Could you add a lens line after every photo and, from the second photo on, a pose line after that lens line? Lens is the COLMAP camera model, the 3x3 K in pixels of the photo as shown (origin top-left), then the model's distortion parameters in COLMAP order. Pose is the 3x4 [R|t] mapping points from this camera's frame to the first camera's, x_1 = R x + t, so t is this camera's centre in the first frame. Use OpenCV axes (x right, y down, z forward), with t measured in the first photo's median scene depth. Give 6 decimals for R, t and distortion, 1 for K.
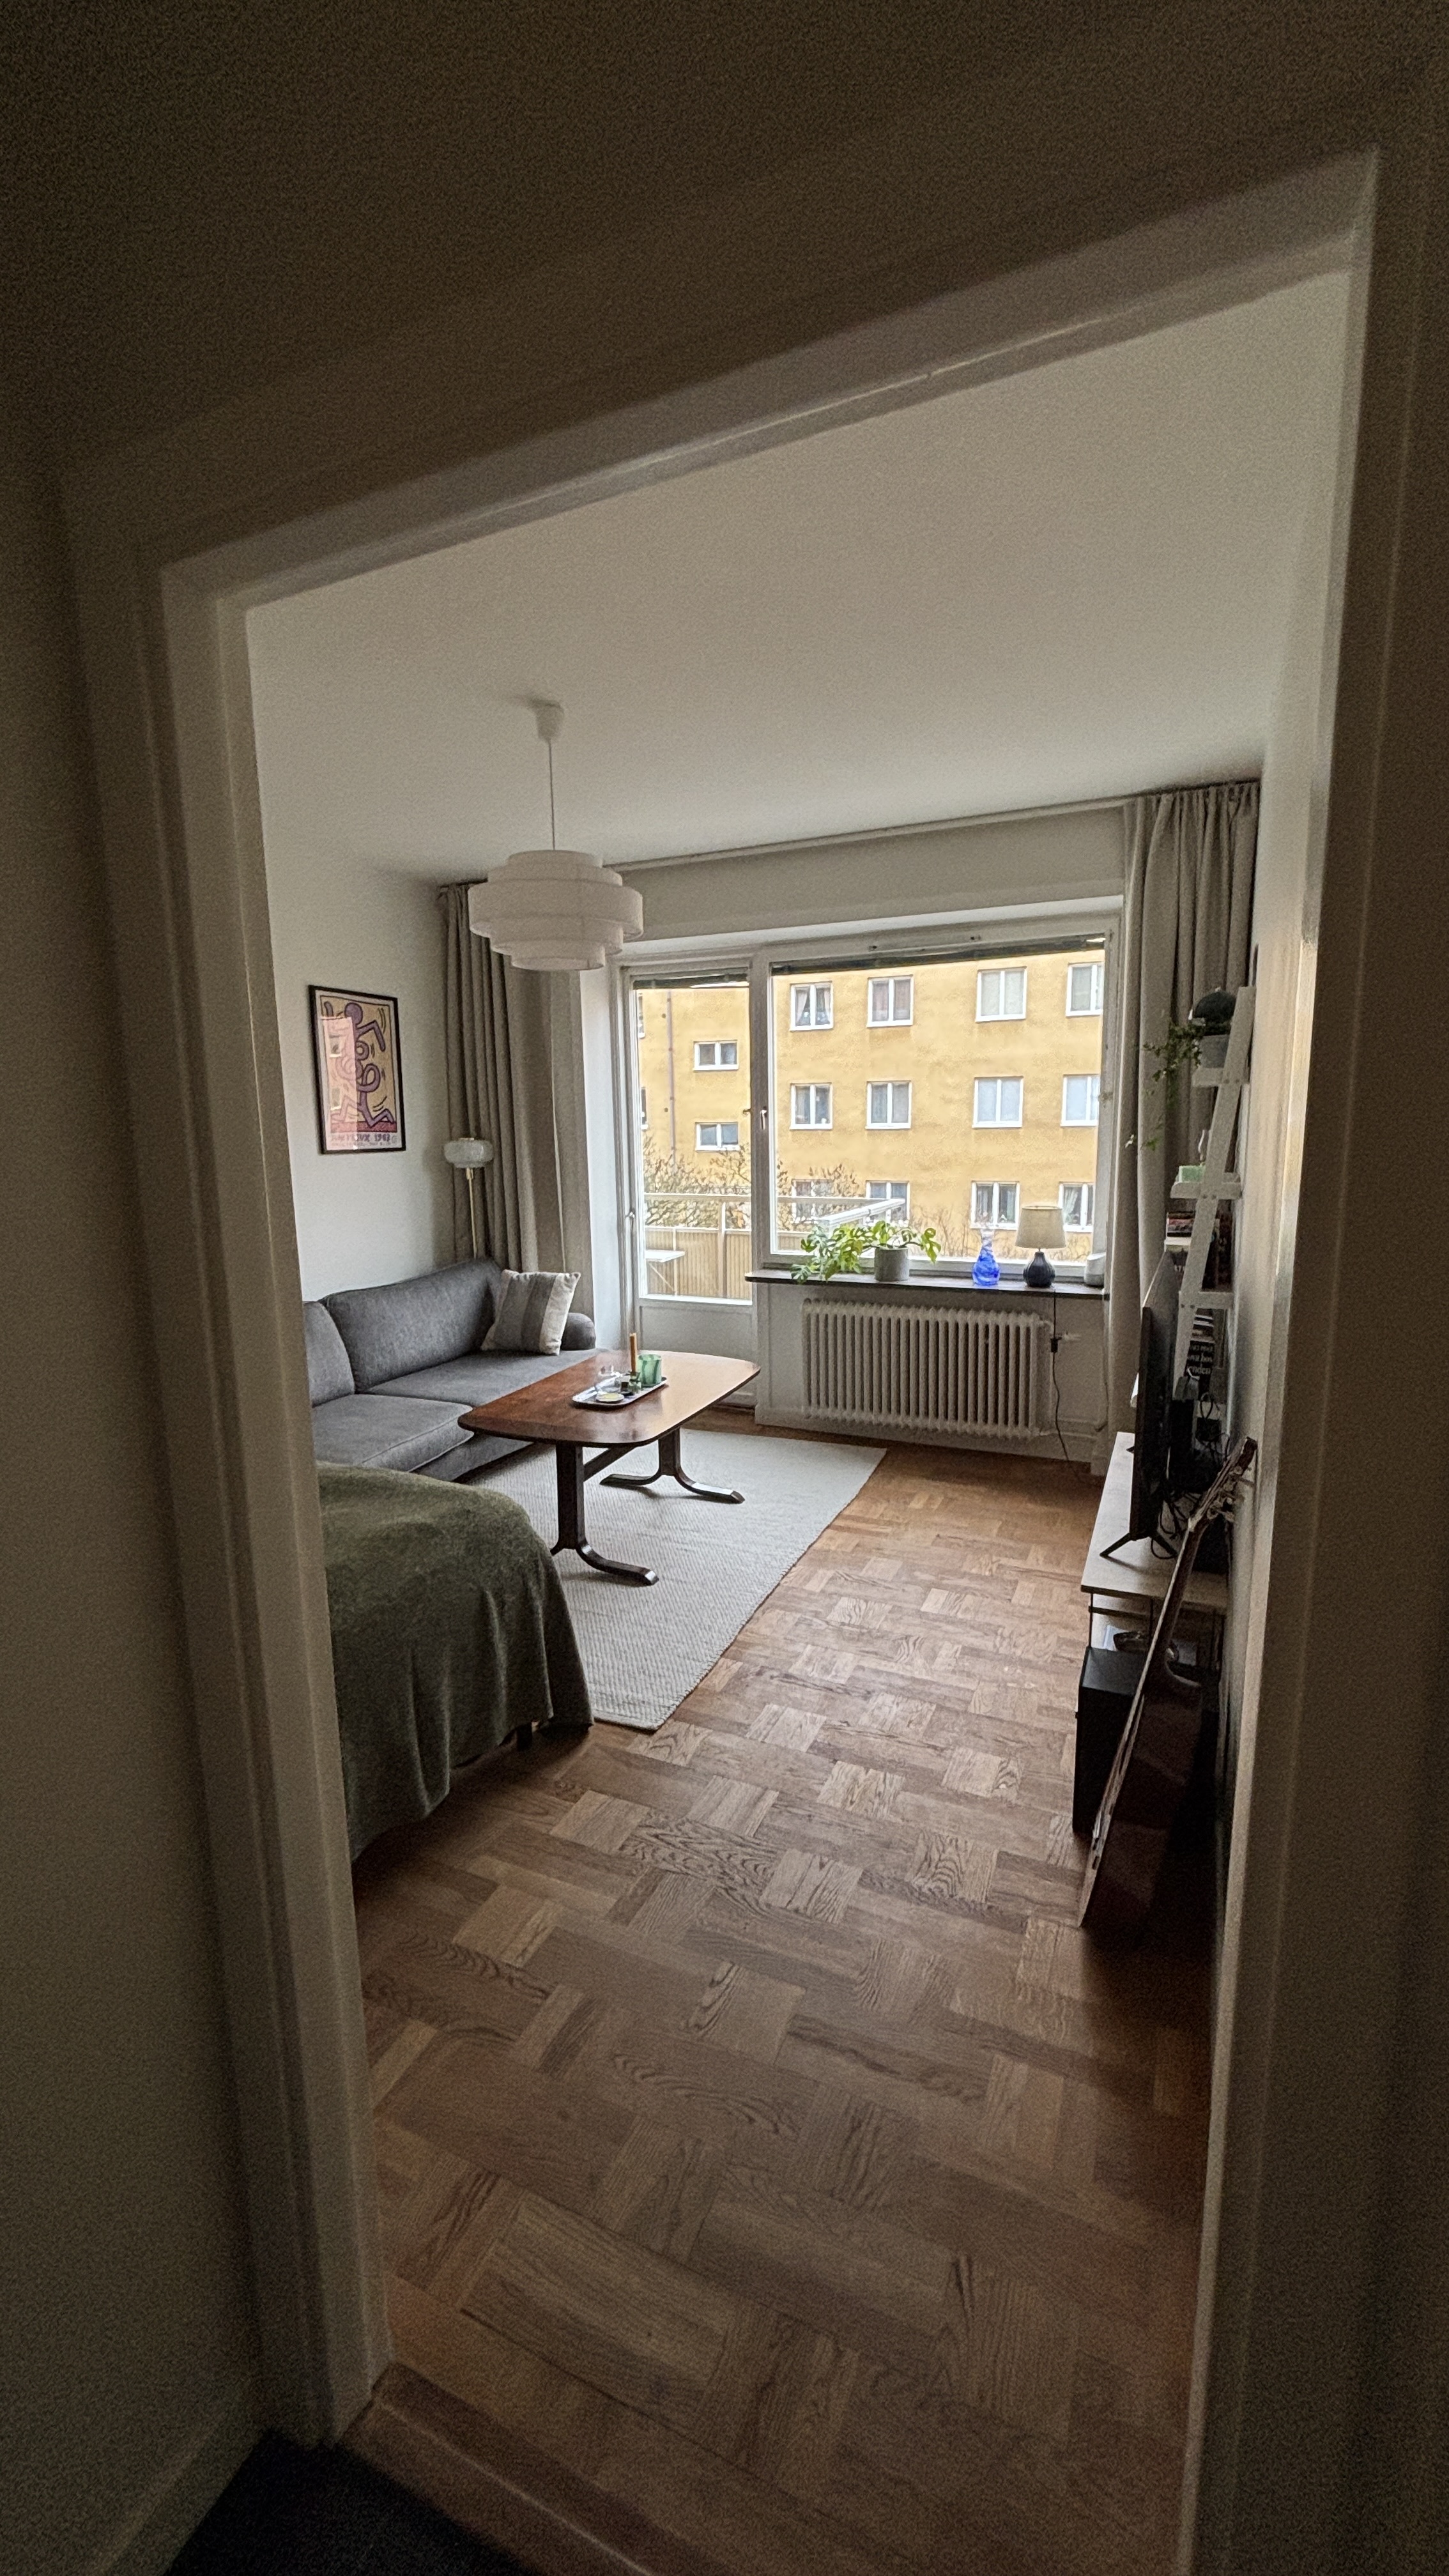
lens RADIAL K [[1029.6, 0, 734.7], [0, 1029.6, 1289.3], [0, 0, 1]] dist [0.001656, -0.000128]
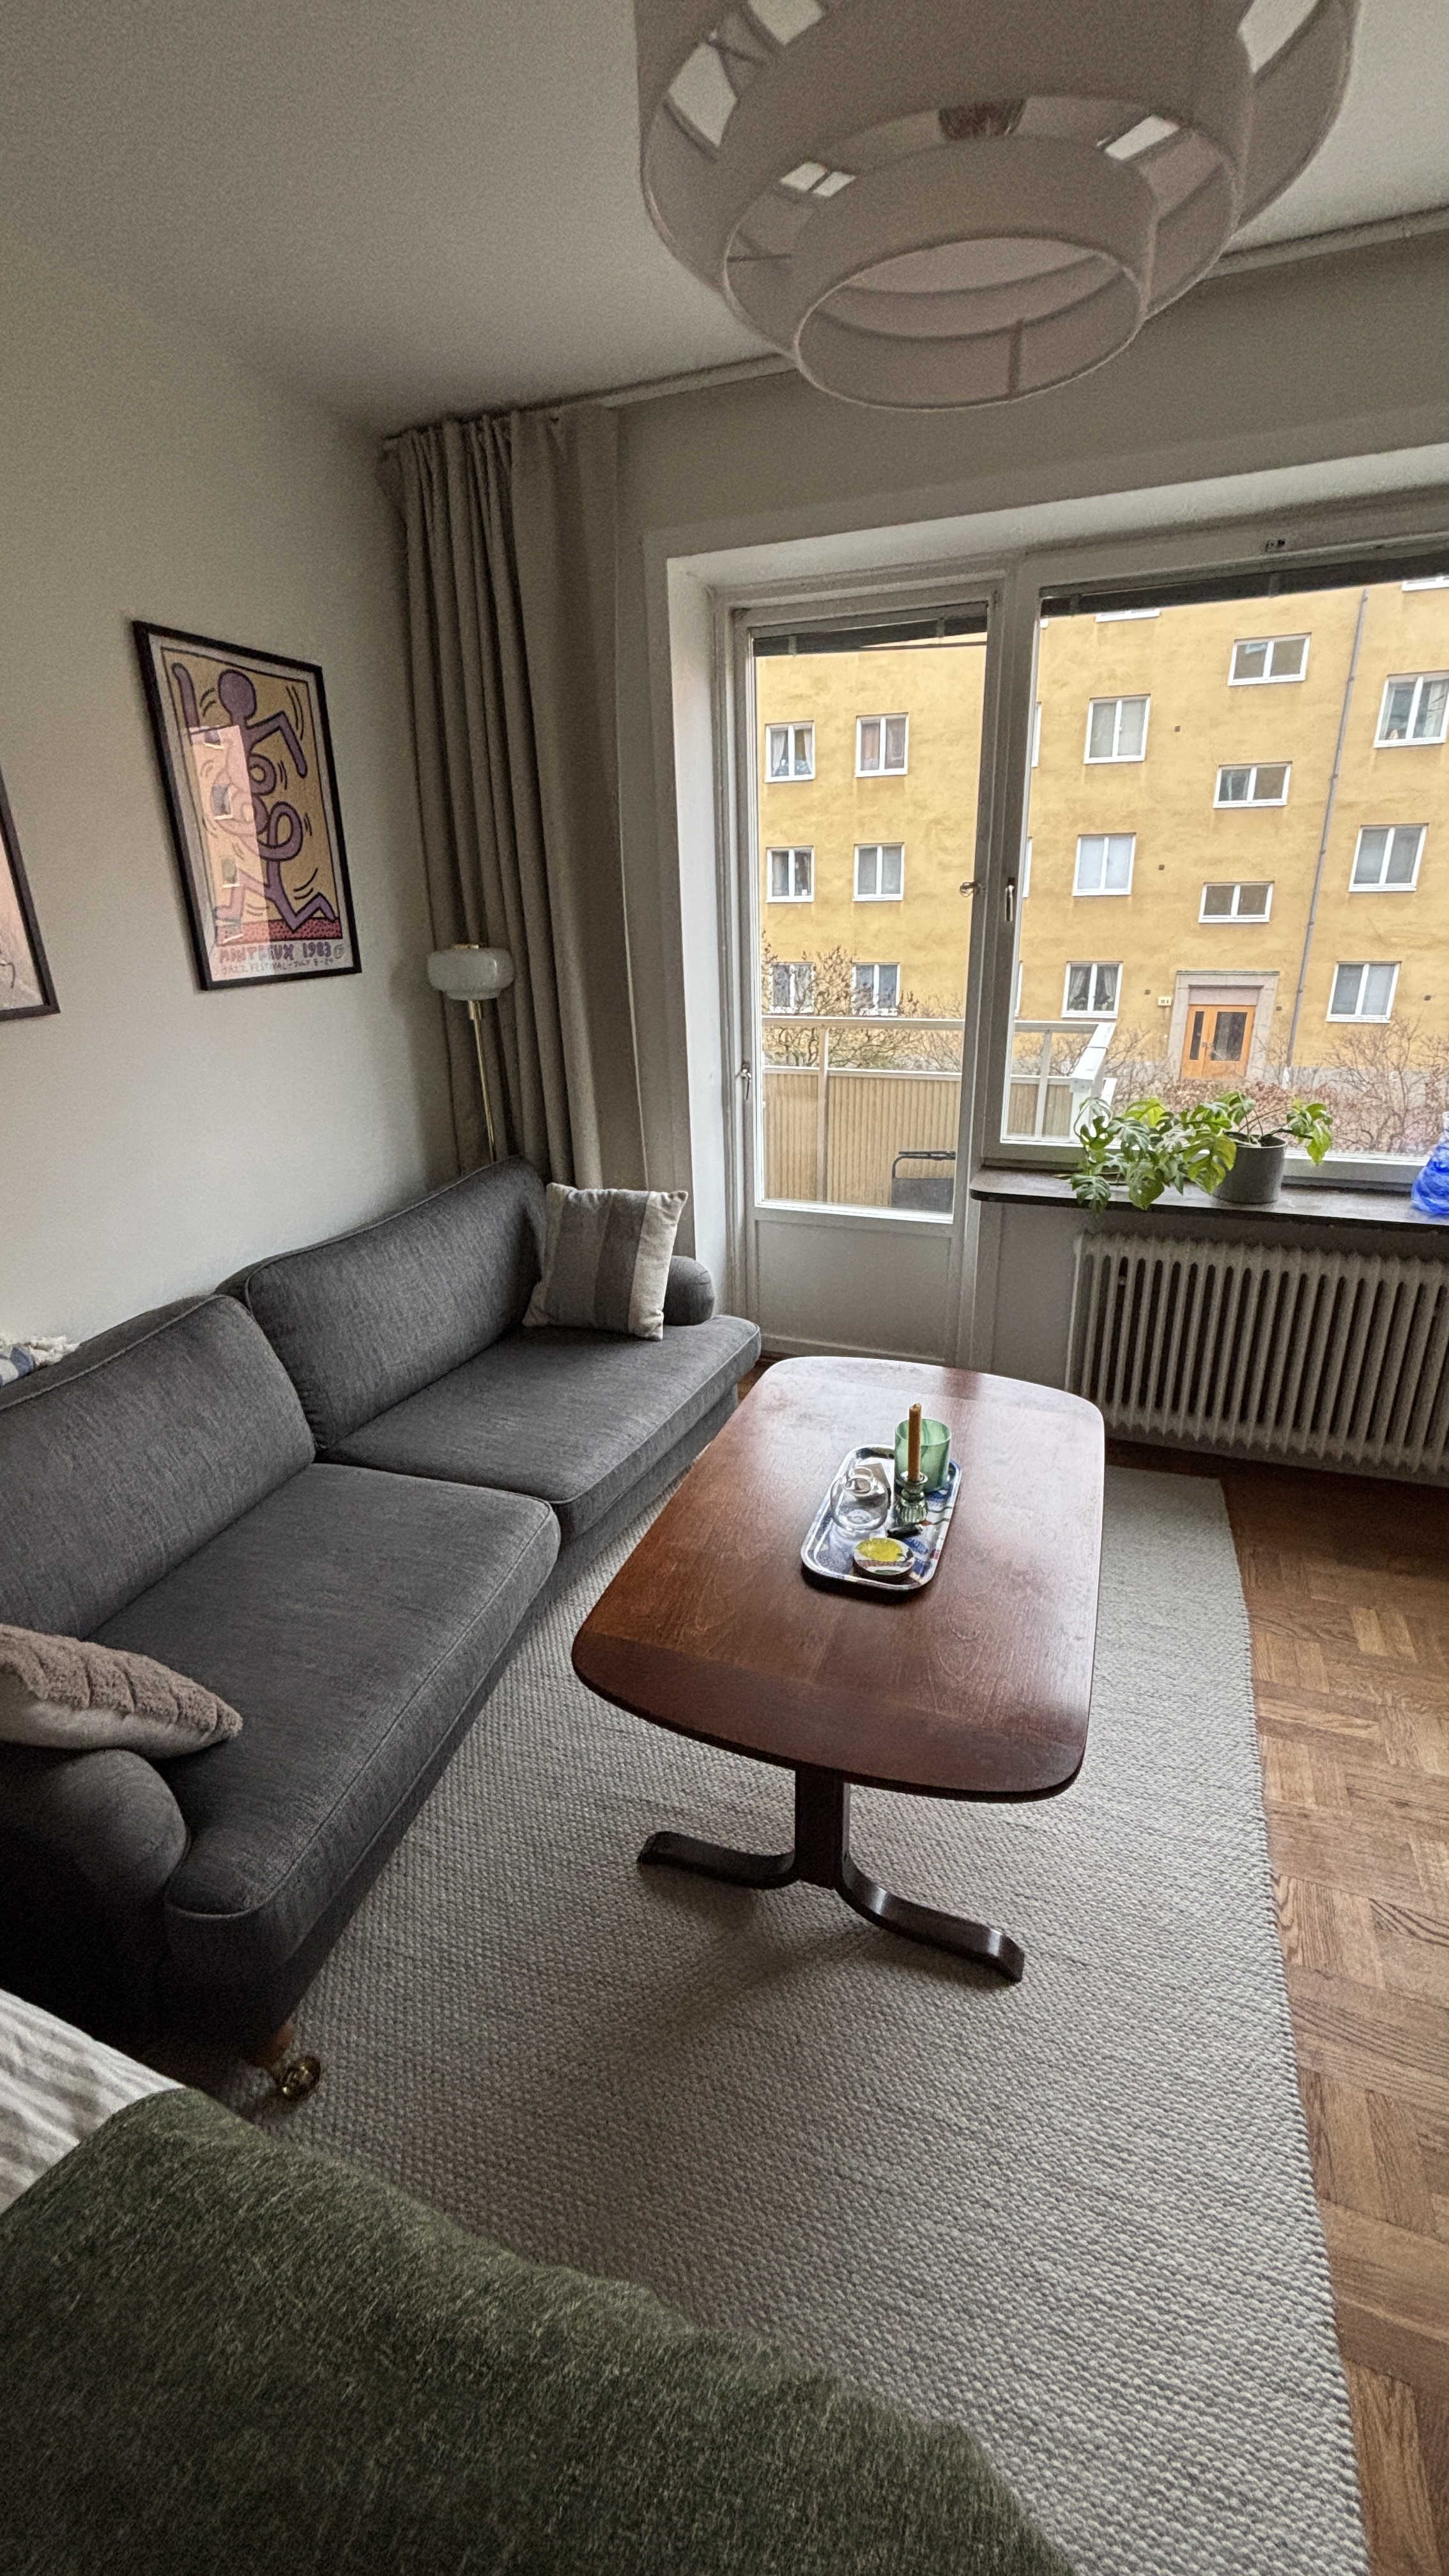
lens RADIAL K [[1039.6, 0, 731.9], [0, 1039.6, 1288.8], [0, 0, 1]] dist [-0.001683, -0.000101]
pose [[0.998716, -0.026370, 0.043247, -0.156215], [0.017103, 0.979215, 0.202103, -0.081313], [-0.047677, -0.201104, 0.978409, 0.428964]]
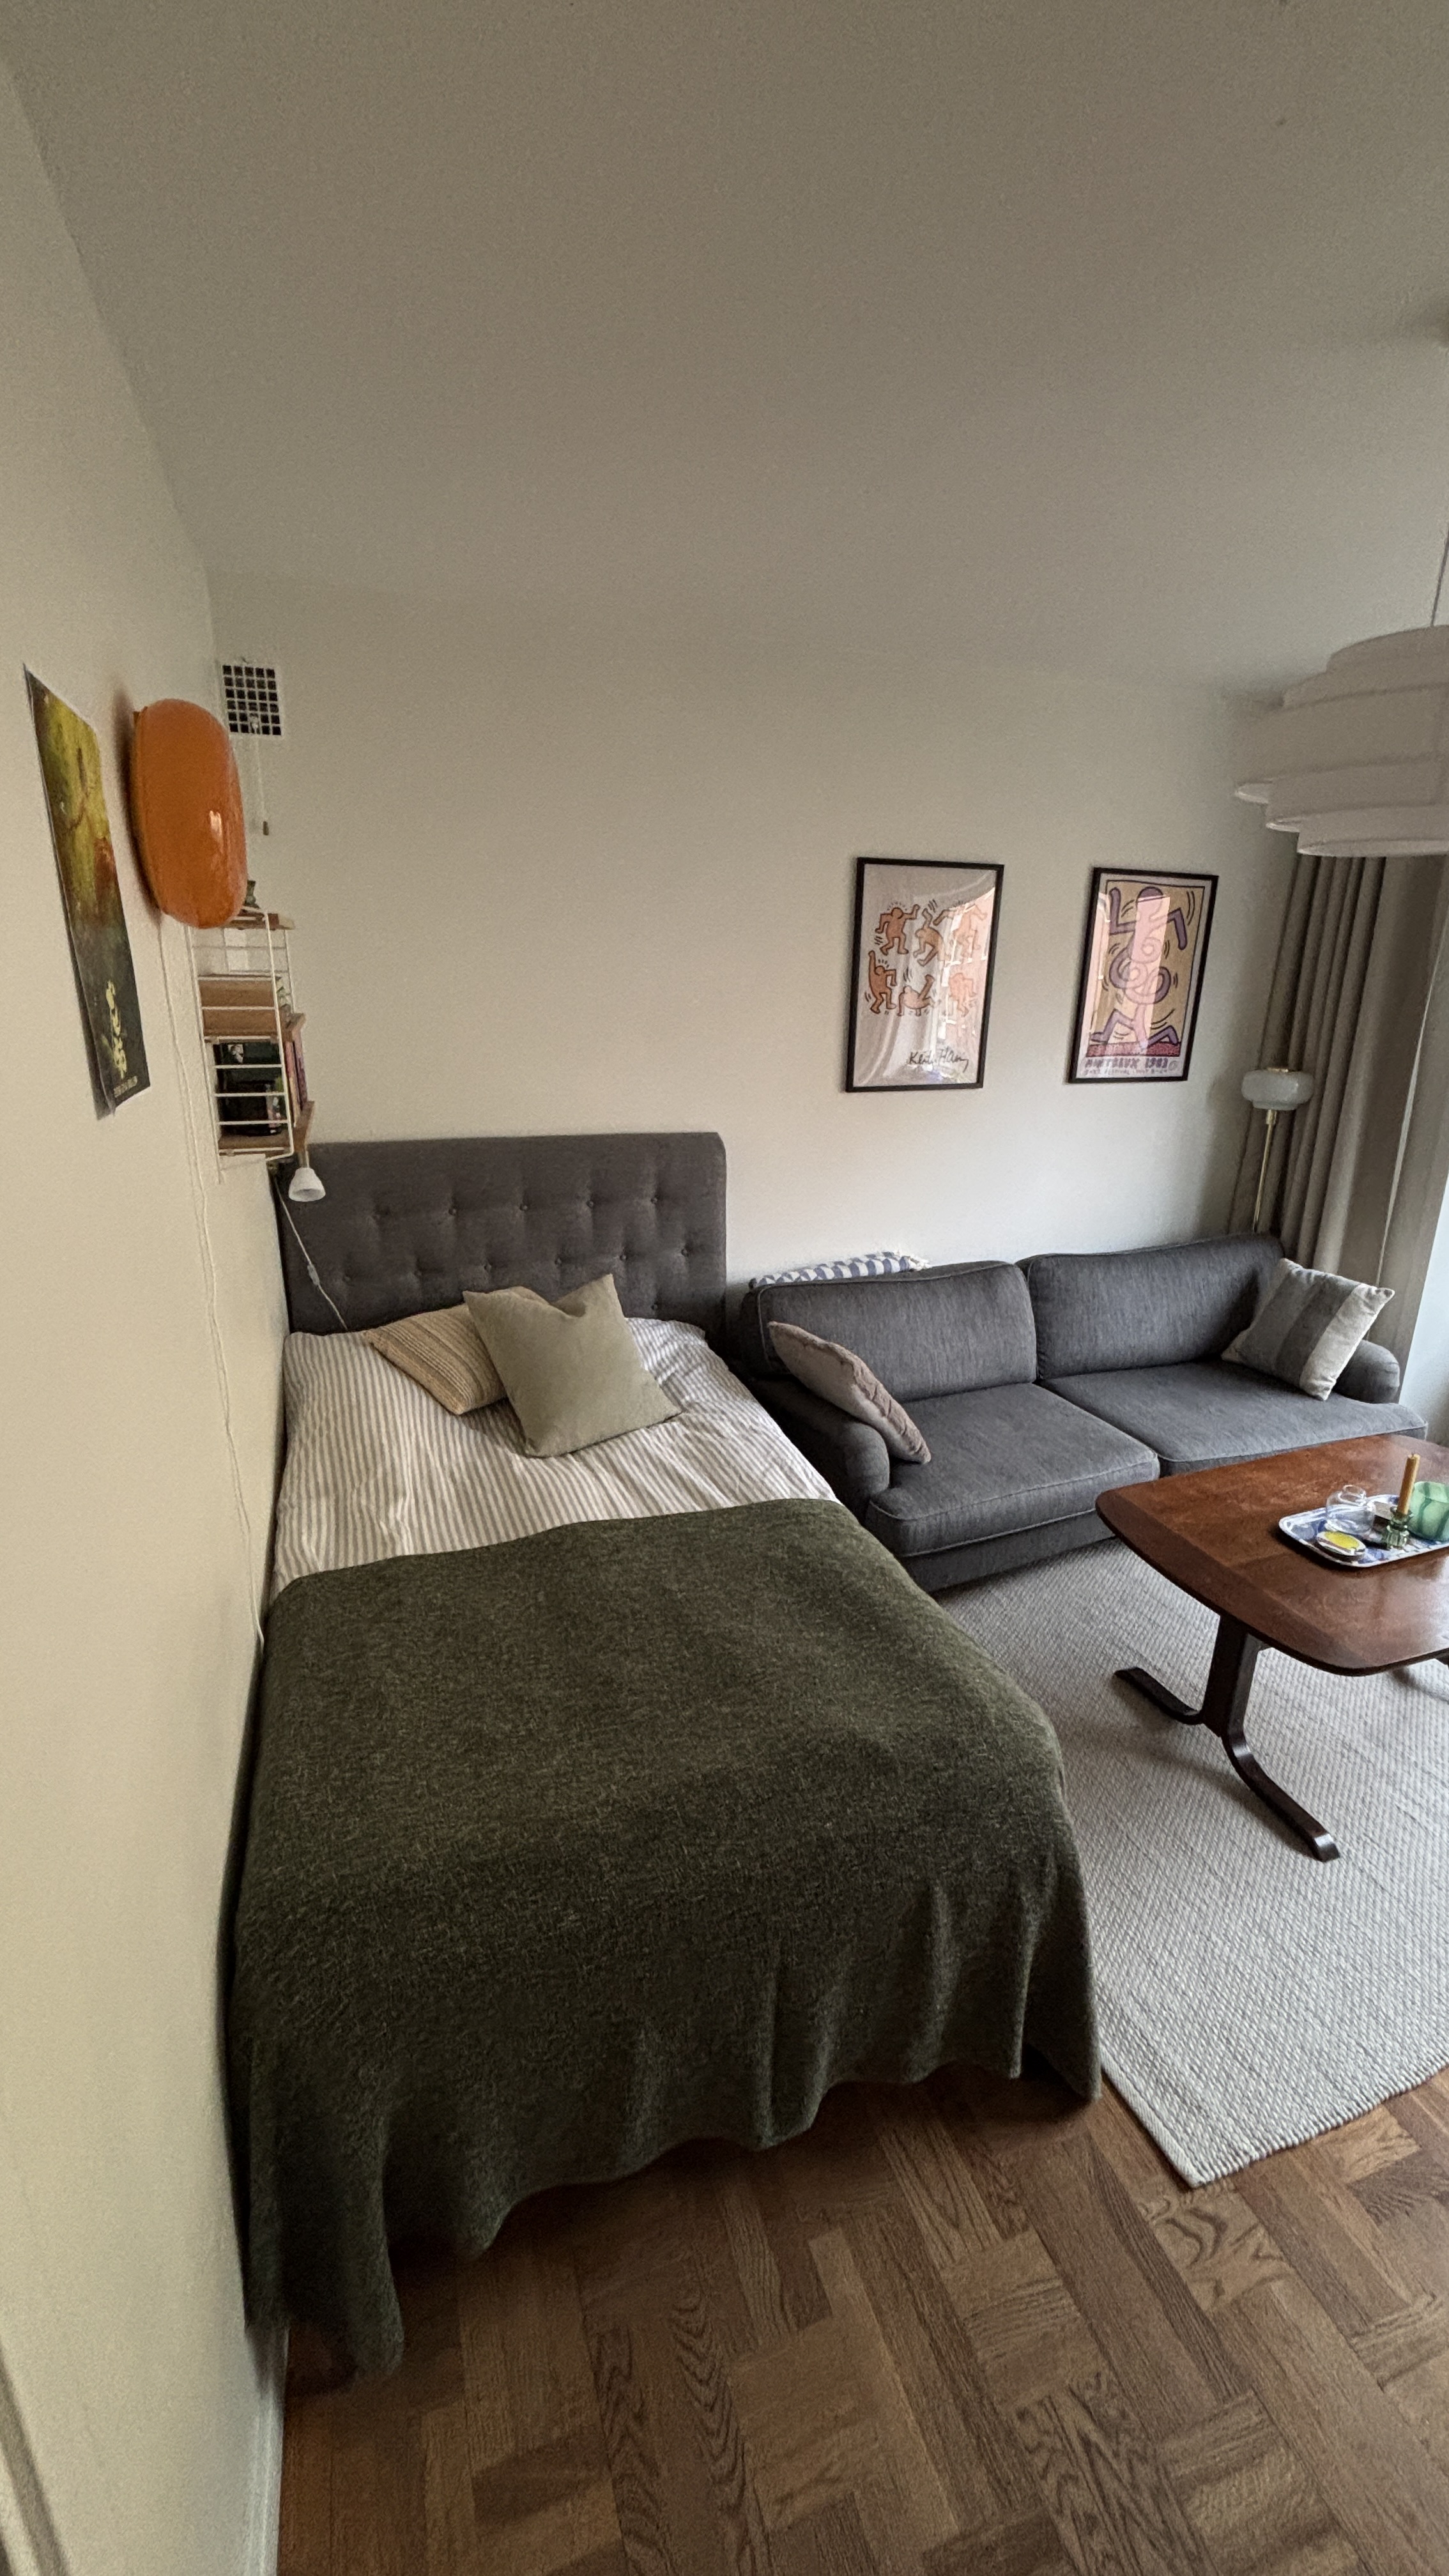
lens RADIAL K [[1039.6, 0, 731.9], [0, 1039.6, 1288.8], [0, 0, 1]] dist [-0.001683, -0.000101]
pose [[0.691619, 0.237221, -0.682194, 0.014521], [-0.144638, 0.970881, 0.190971, -0.086710], [0.707632, -0.033408, 0.705791, 0.213032]]
